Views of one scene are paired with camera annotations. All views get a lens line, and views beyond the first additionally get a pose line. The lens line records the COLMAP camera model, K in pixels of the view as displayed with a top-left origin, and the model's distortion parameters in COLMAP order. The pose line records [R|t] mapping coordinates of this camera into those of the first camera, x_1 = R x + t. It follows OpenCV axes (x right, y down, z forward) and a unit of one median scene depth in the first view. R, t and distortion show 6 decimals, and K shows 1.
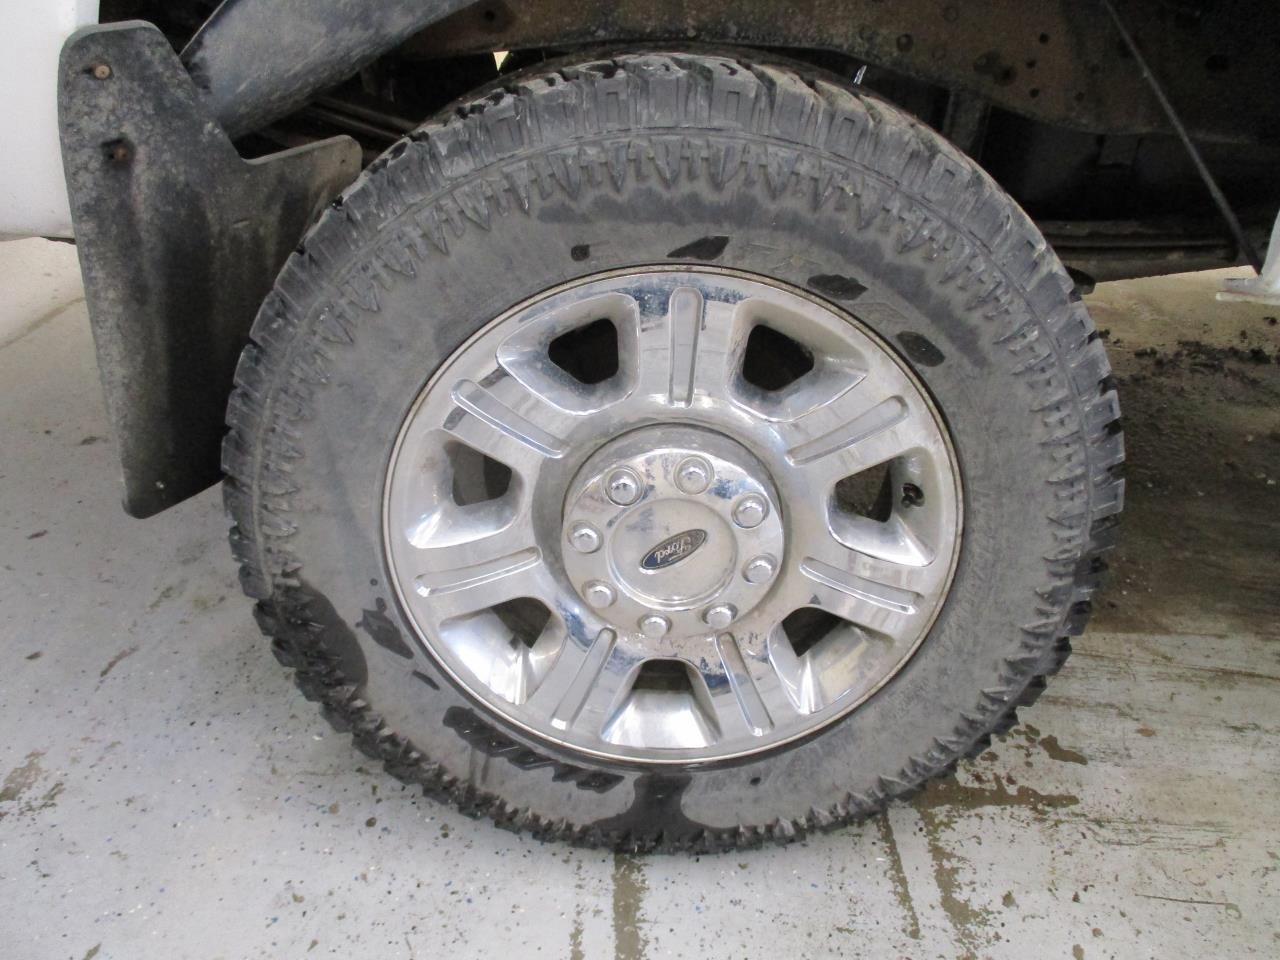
lens RADIAL K [[1065.8, 0, 640.0], [0, 1065.8, 480.0], [0, 0, 1]] dist [-0.033548, 0.043888]
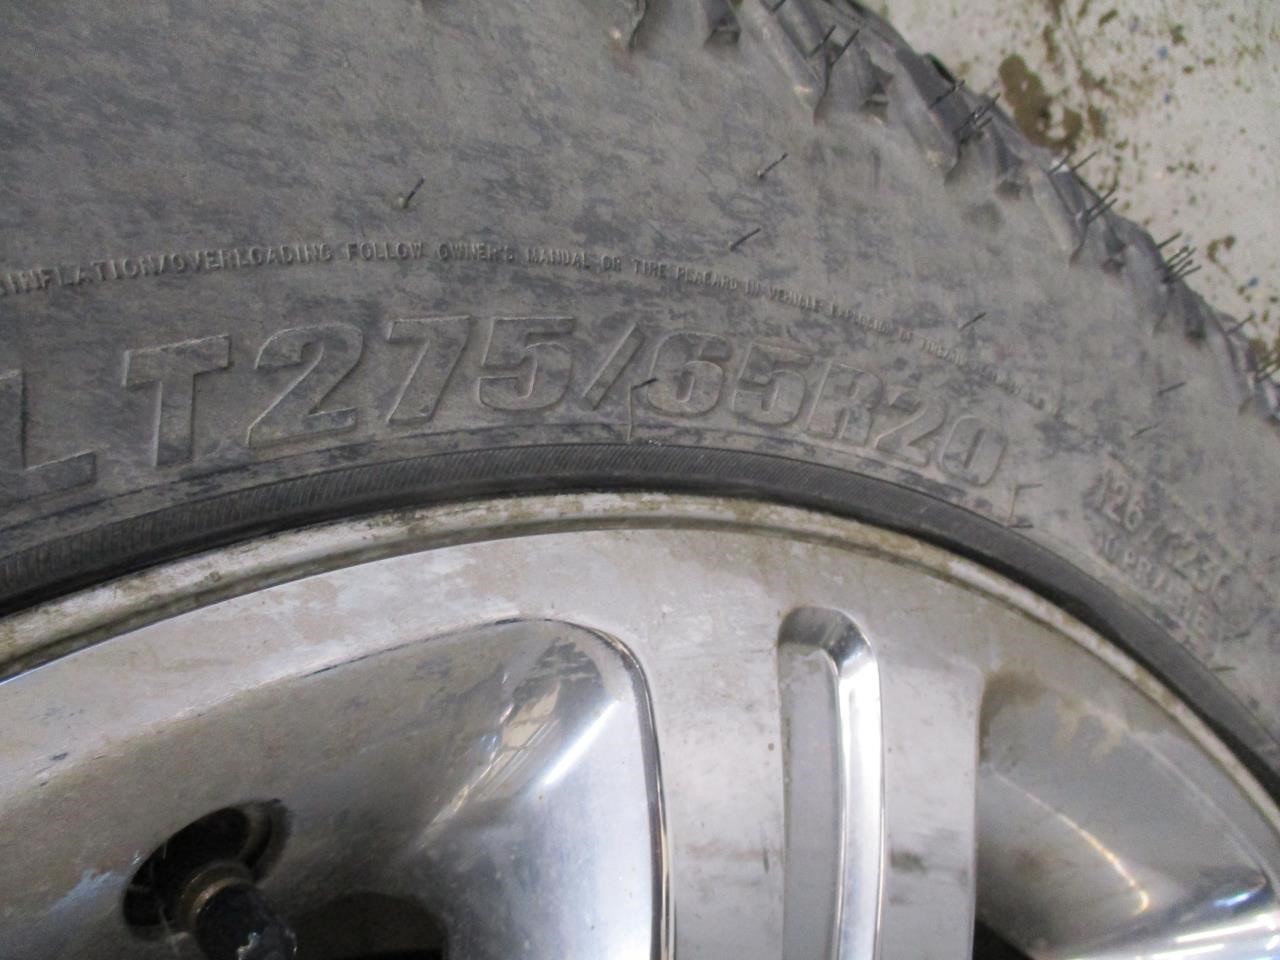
lens RADIAL K [[1065.8, 0, 640.0], [0, 1065.8, 480.0], [0, 0, 1]] dist [-0.033548, 0.043888]
pose [[-0.247577, -0.949173, 0.194359, 0.246874], [0.958260, -0.210285, 0.193694, 0.050860], [-0.142979, 0.234201, 0.961617, 0.777597]]
